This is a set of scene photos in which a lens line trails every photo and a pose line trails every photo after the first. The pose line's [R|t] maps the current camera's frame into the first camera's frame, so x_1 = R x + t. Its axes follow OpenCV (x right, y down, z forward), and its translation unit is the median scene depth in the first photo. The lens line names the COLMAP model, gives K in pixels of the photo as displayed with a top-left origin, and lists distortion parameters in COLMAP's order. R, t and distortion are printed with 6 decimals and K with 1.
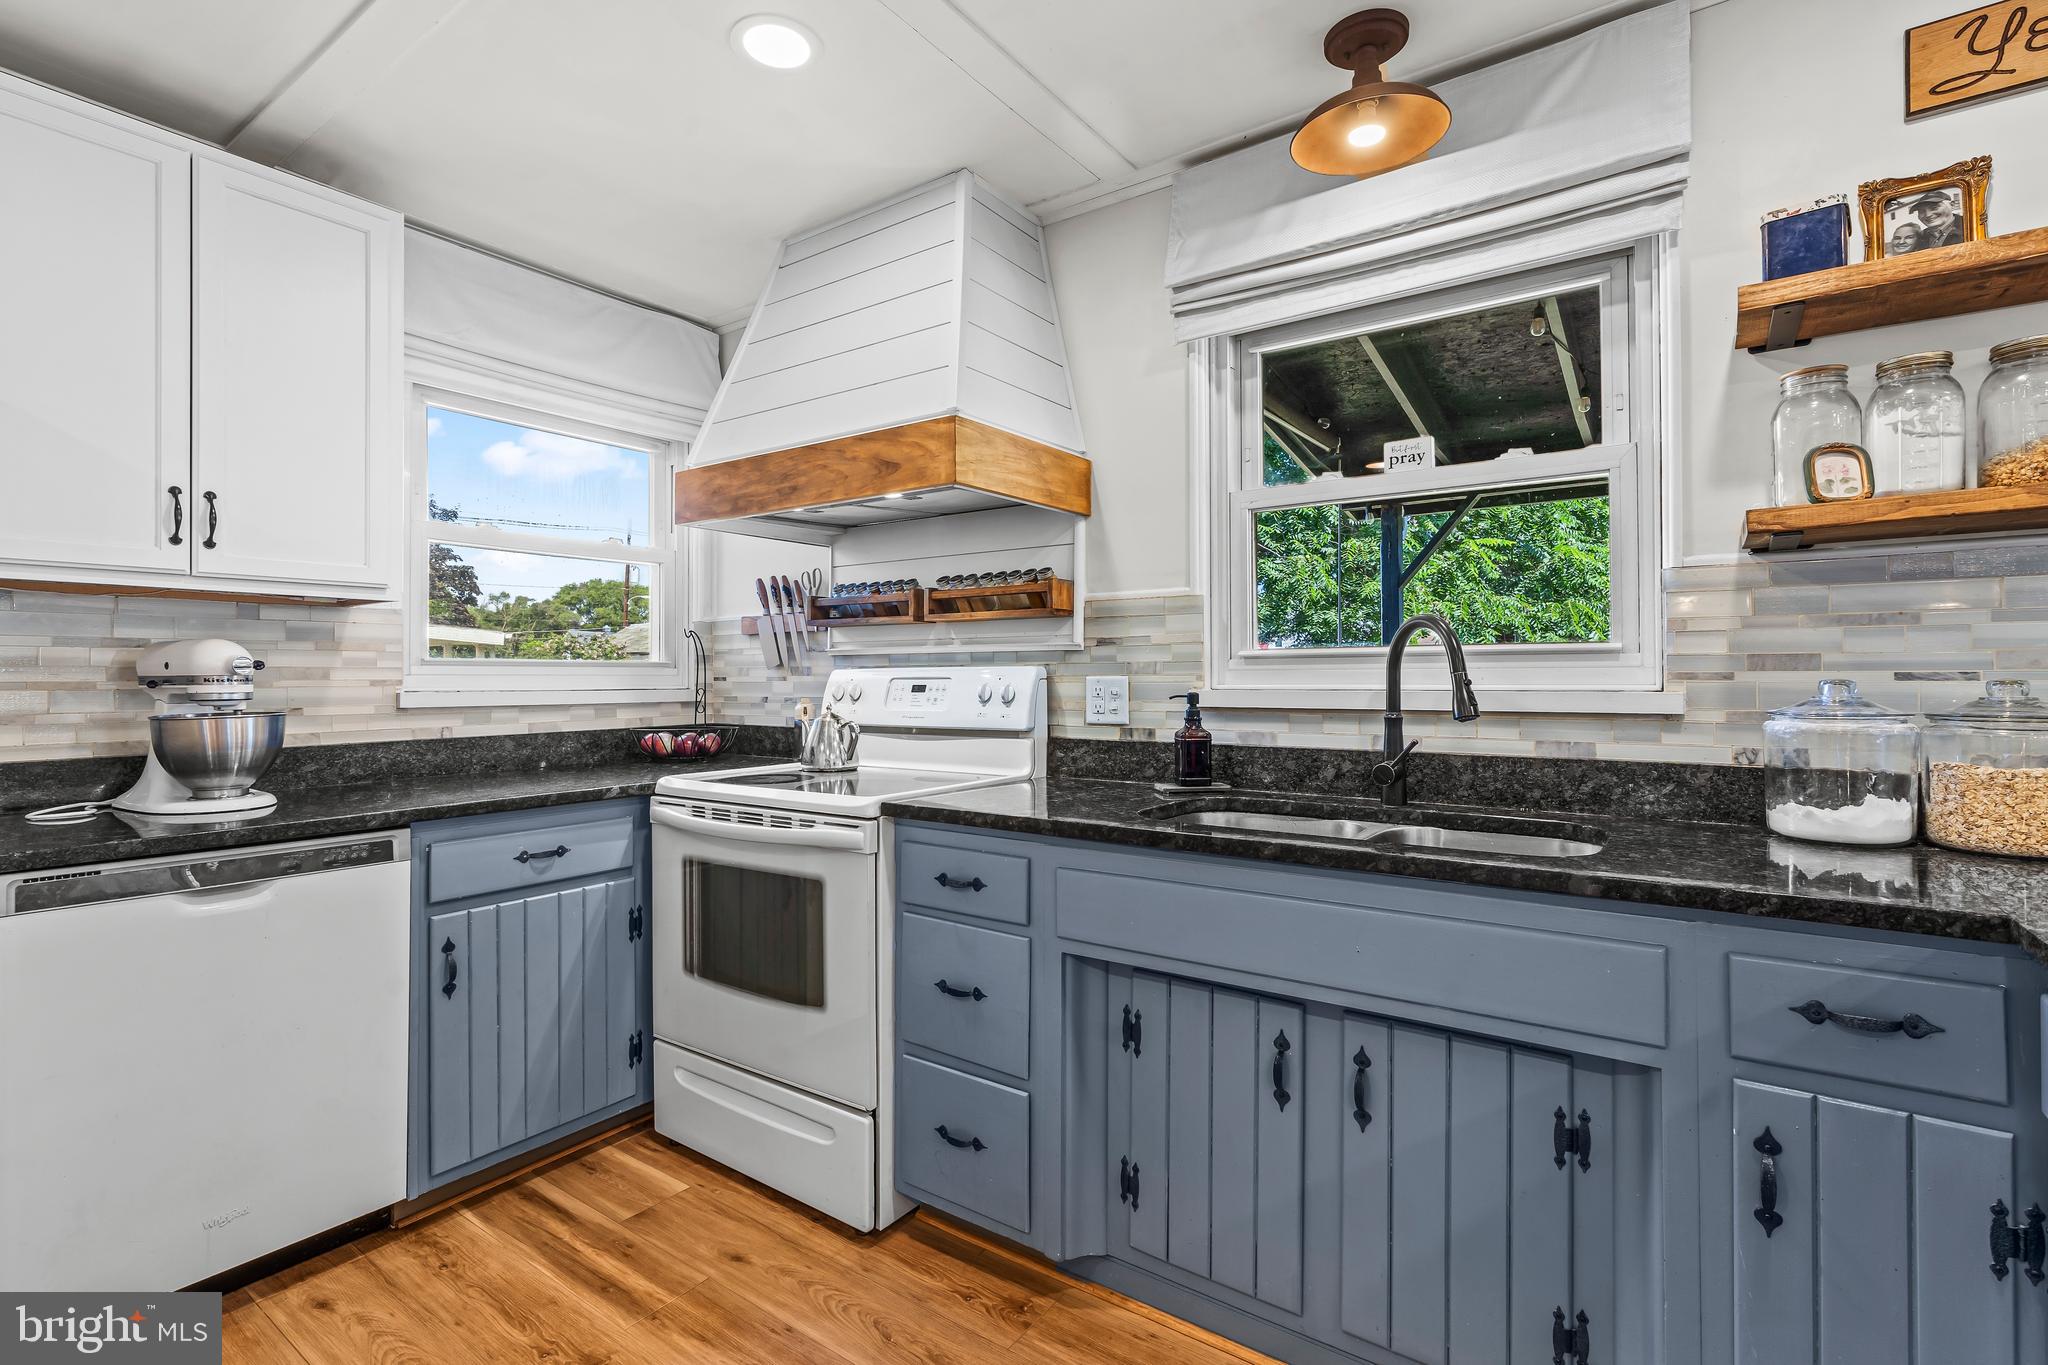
lens RADIAL K [[954.4, 0, 1024.0], [0, 954.4, 682.5], [0, 0, 1]] dist [-0.002421, -0.000184]
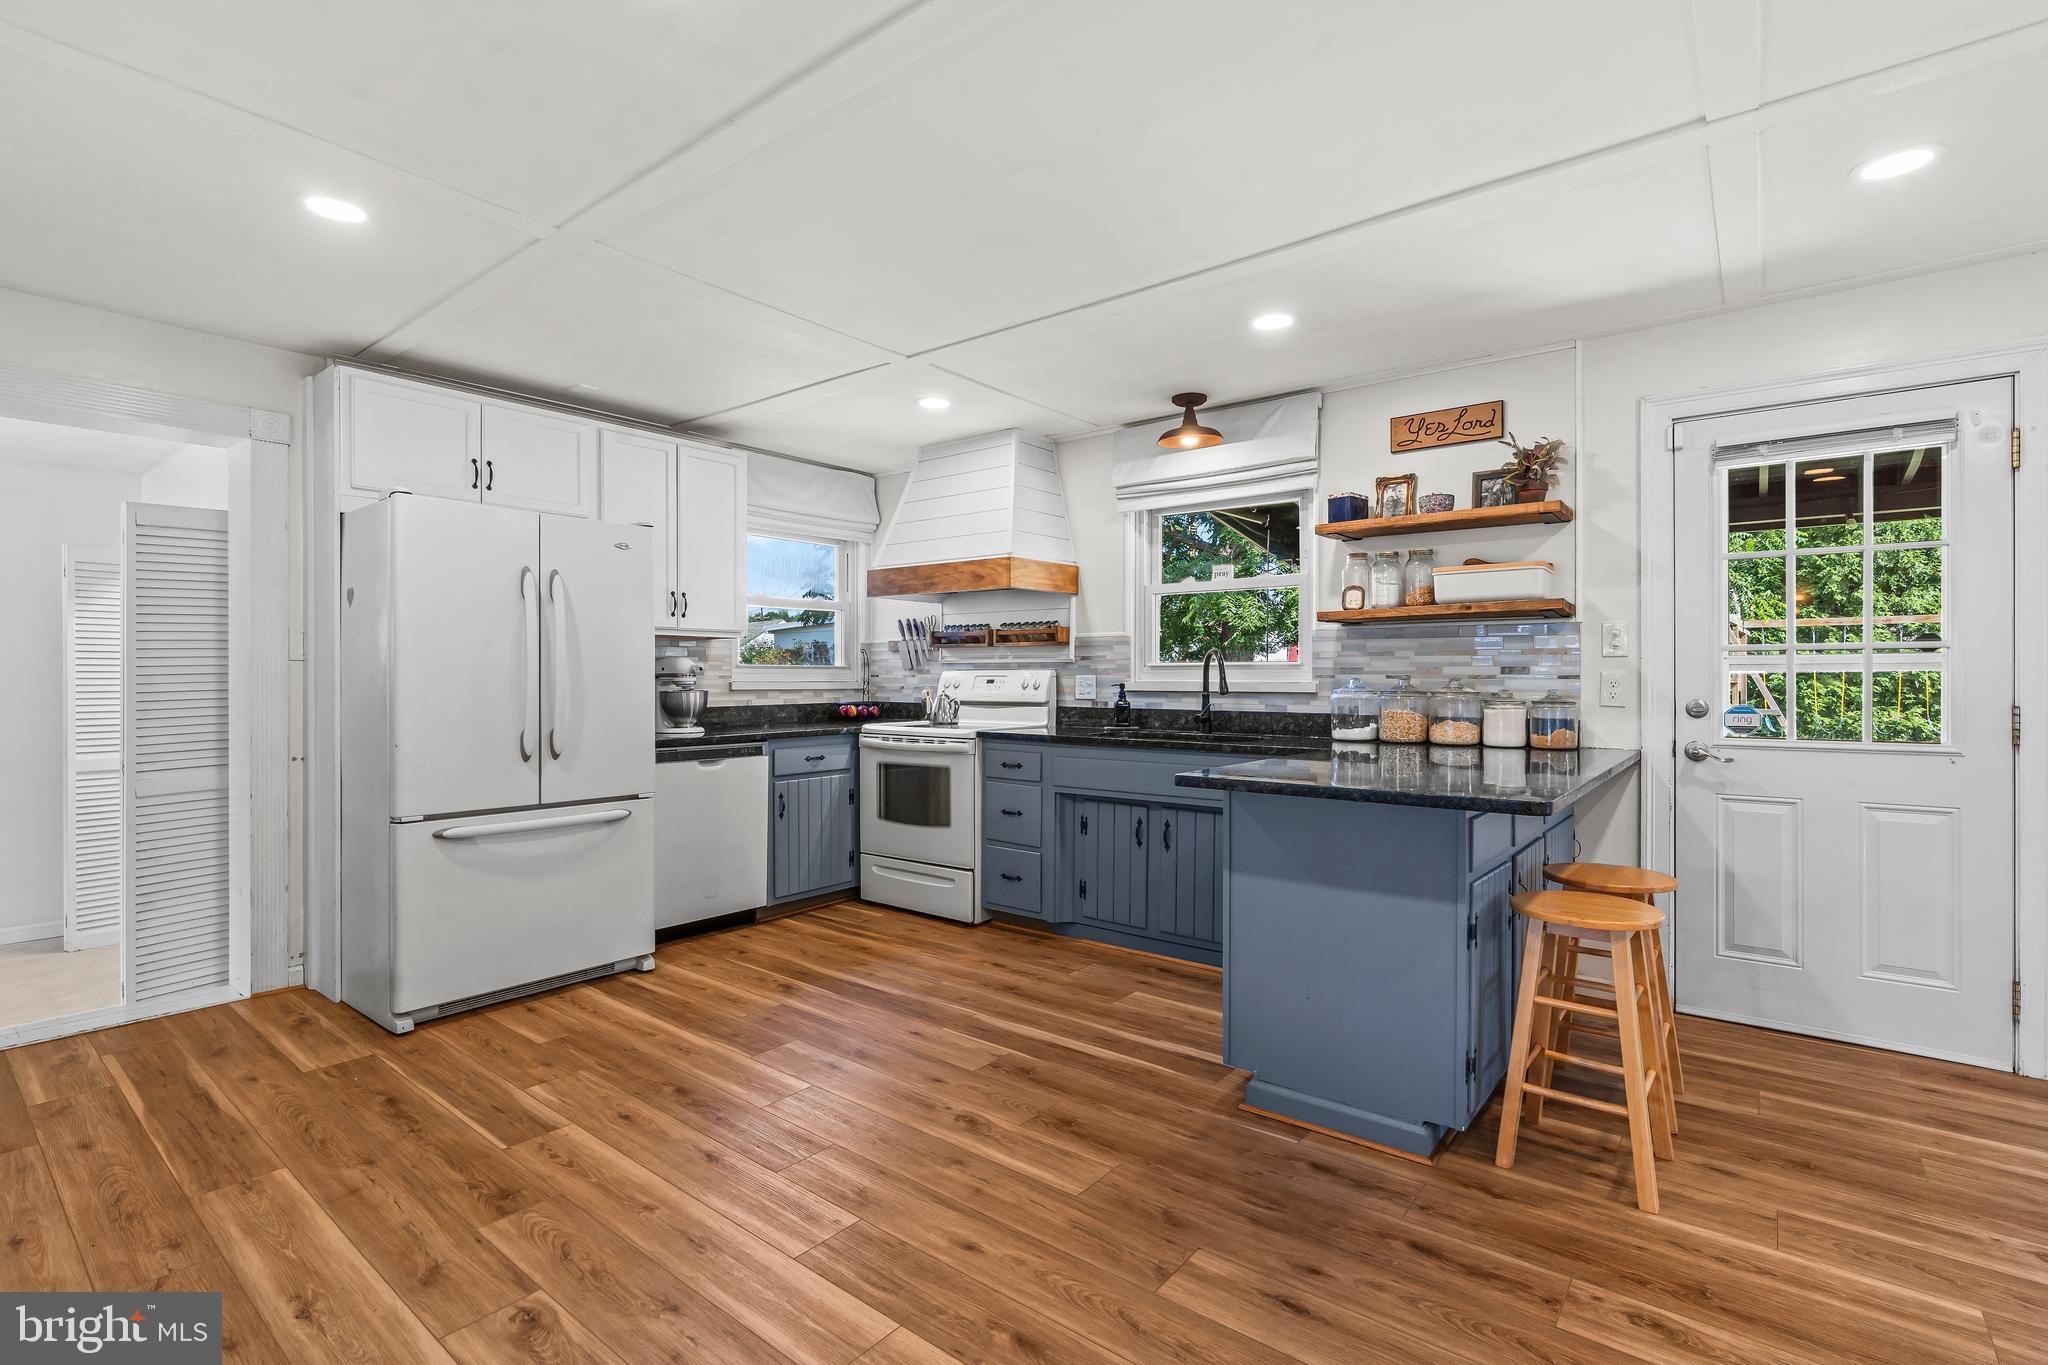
lens RADIAL K [[945.3, 0, 1036.5], [0, 945.3, 681.0], [0, 0, 1]] dist [0.001400, 0.000521]
pose [[0.999187, 0.004698, -0.040031, 0.067919], [-0.004720, 0.999989, -0.000459, 0.006875], [0.040028, 0.000648, 0.999198, -1.045722]]
